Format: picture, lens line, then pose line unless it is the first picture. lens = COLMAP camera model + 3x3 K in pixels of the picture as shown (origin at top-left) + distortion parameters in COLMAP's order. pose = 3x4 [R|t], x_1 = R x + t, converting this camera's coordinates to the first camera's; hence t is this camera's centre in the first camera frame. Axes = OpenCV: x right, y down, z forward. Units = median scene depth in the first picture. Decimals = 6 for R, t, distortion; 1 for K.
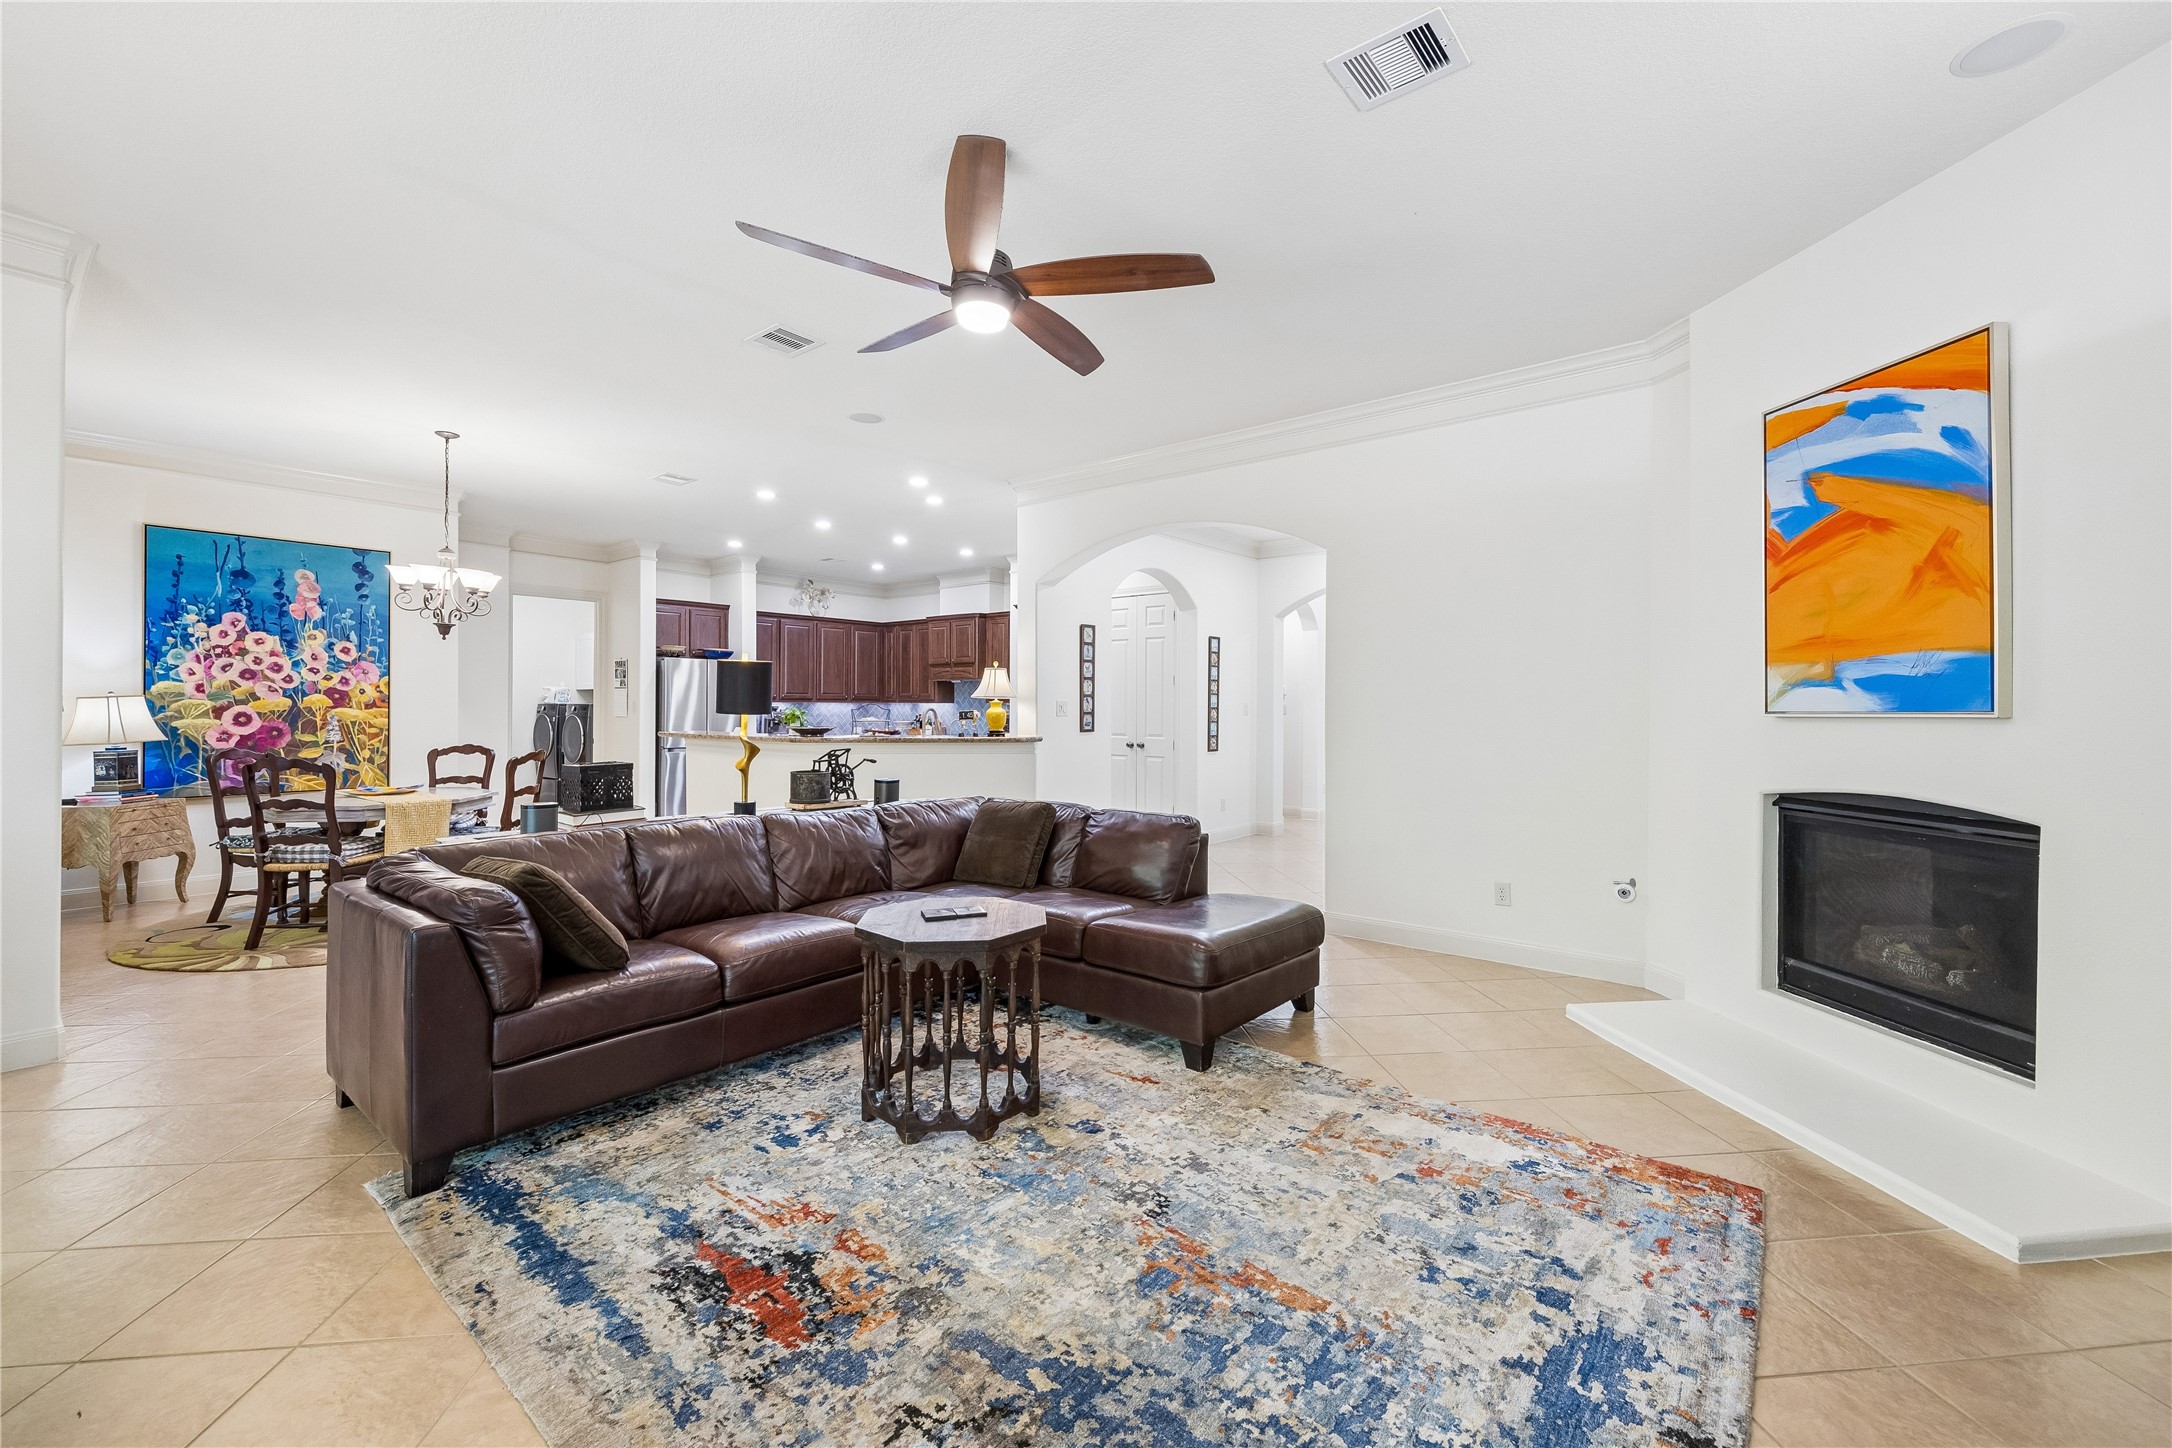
lens RADIAL K [[848.2, 0, 1086.0], [0, 848.2, 724.0], [0, 0, 1]] dist [0.001792, -0.000713]
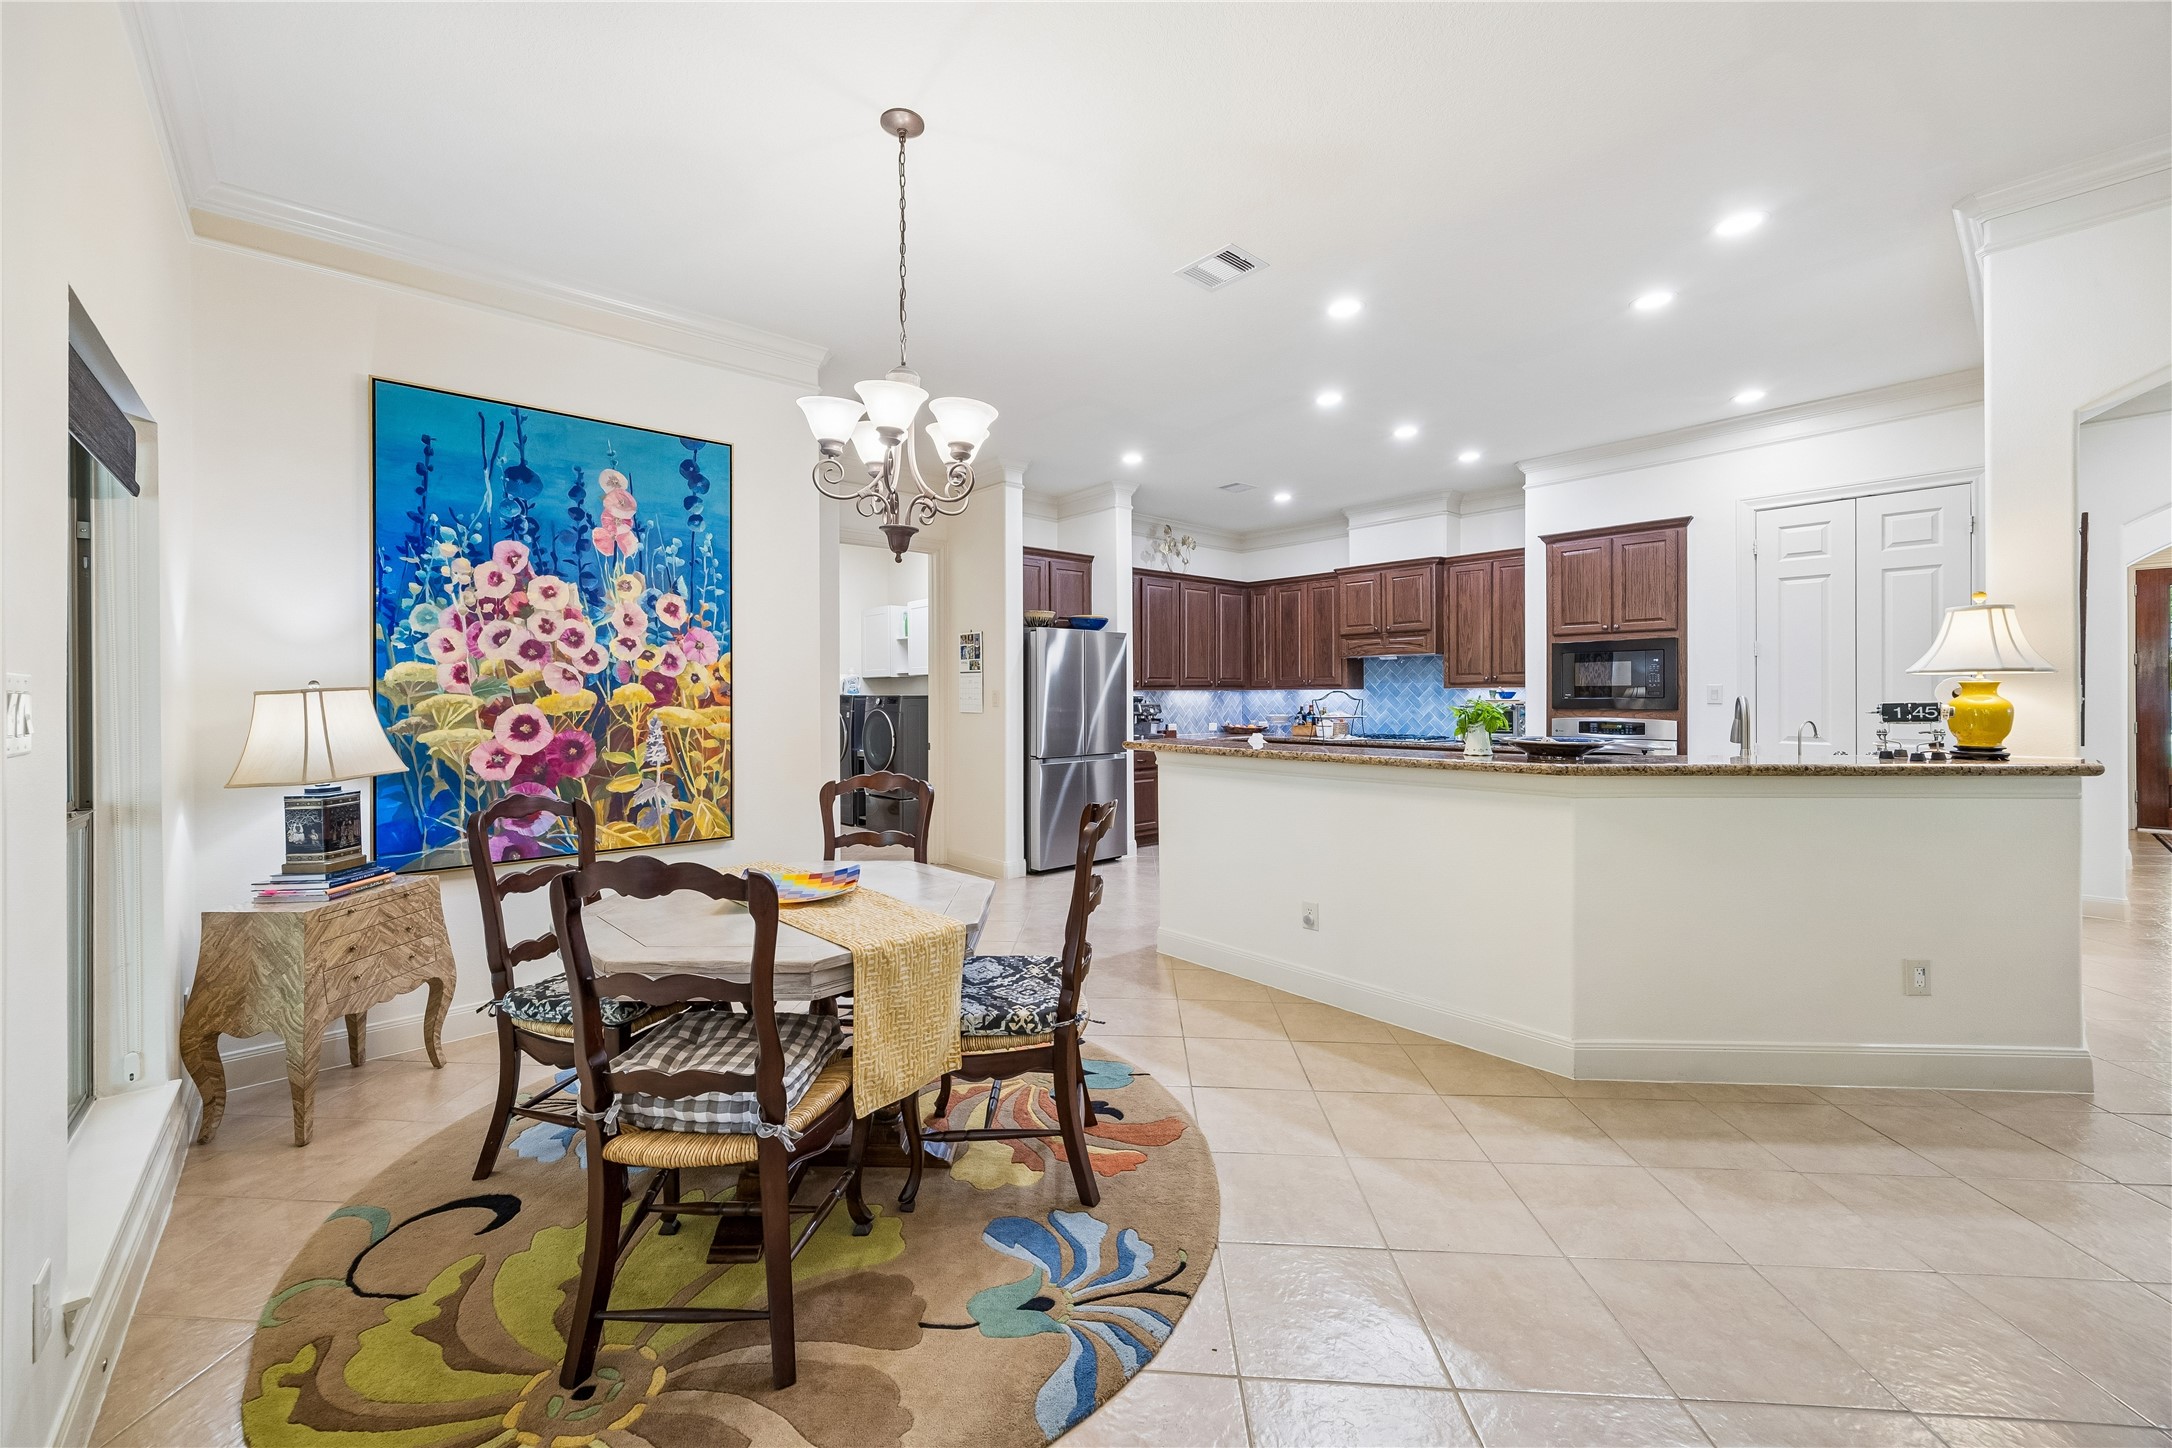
lens RADIAL K [[848.2, 0, 1086.0], [0, 848.2, 724.0], [0, 0, 1]] dist [0.001792, -0.000713]
pose [[0.983567, 0.004699, -0.180483, -0.510739], [-0.001467, 0.999836, 0.018036, -0.018912], [0.180538, -0.017475, 0.983413, 0.498035]]
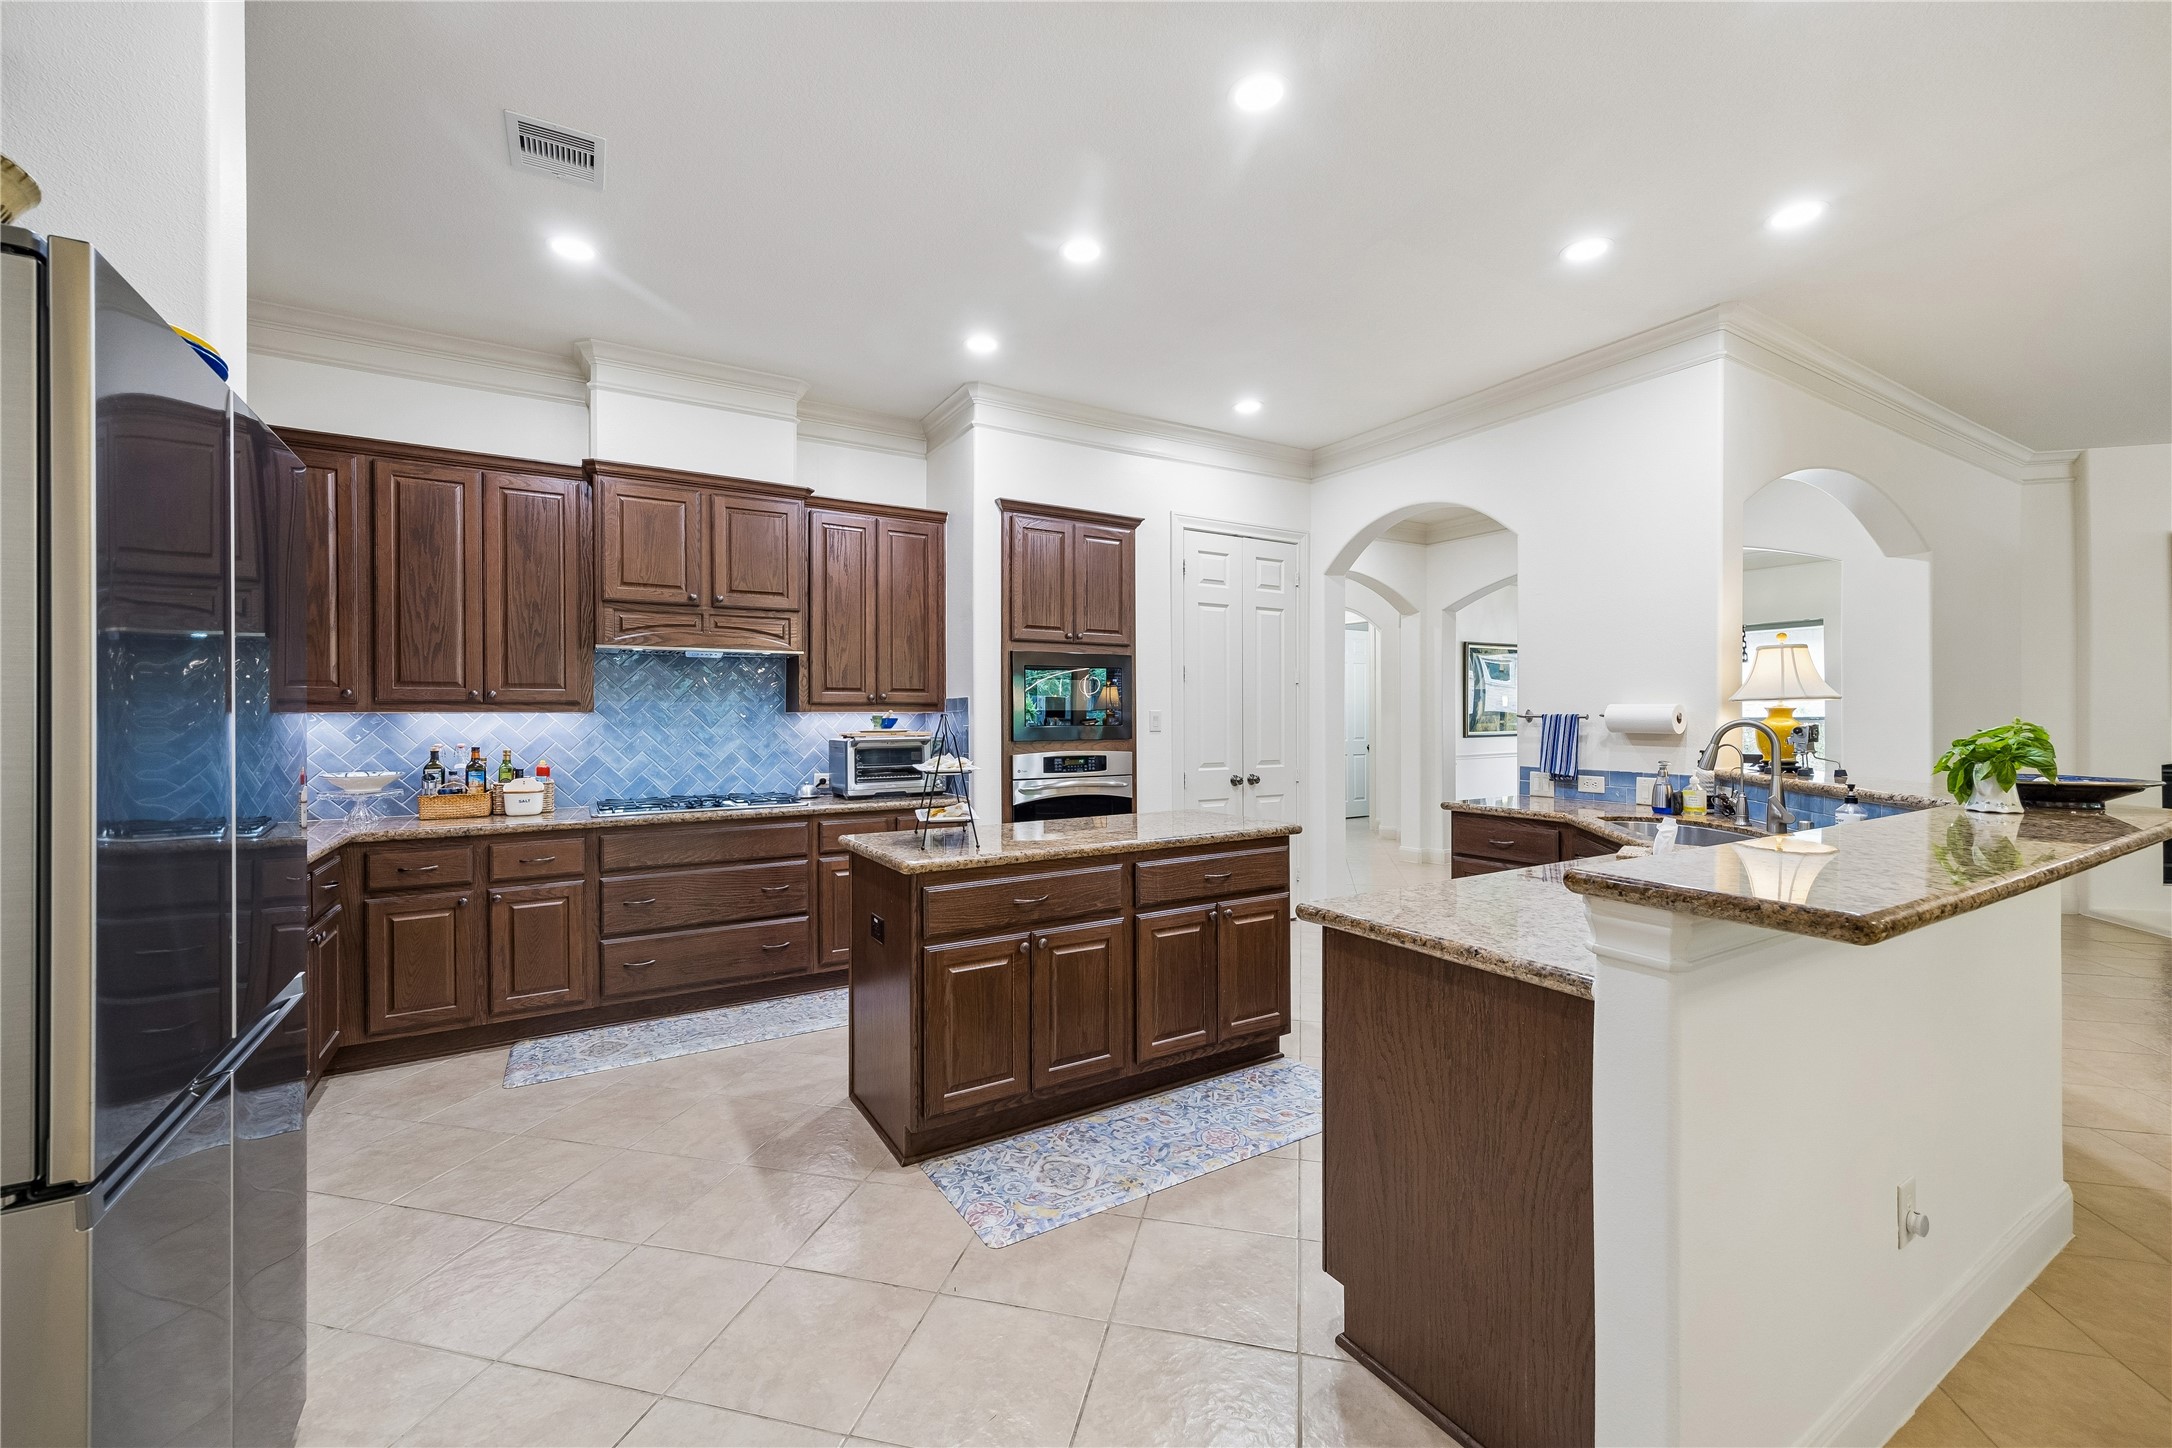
lens RADIAL K [[848.2, 0, 1086.0], [0, 848.2, 724.0], [0, 0, 1]] dist [0.001792, -0.000713]
pose [[0.352250, -0.006224, 0.935885, -0.812047], [0.019972, 0.999800, -0.000868, -0.032967], [-0.935693, 0.018997, 0.352304, 1.296331]]
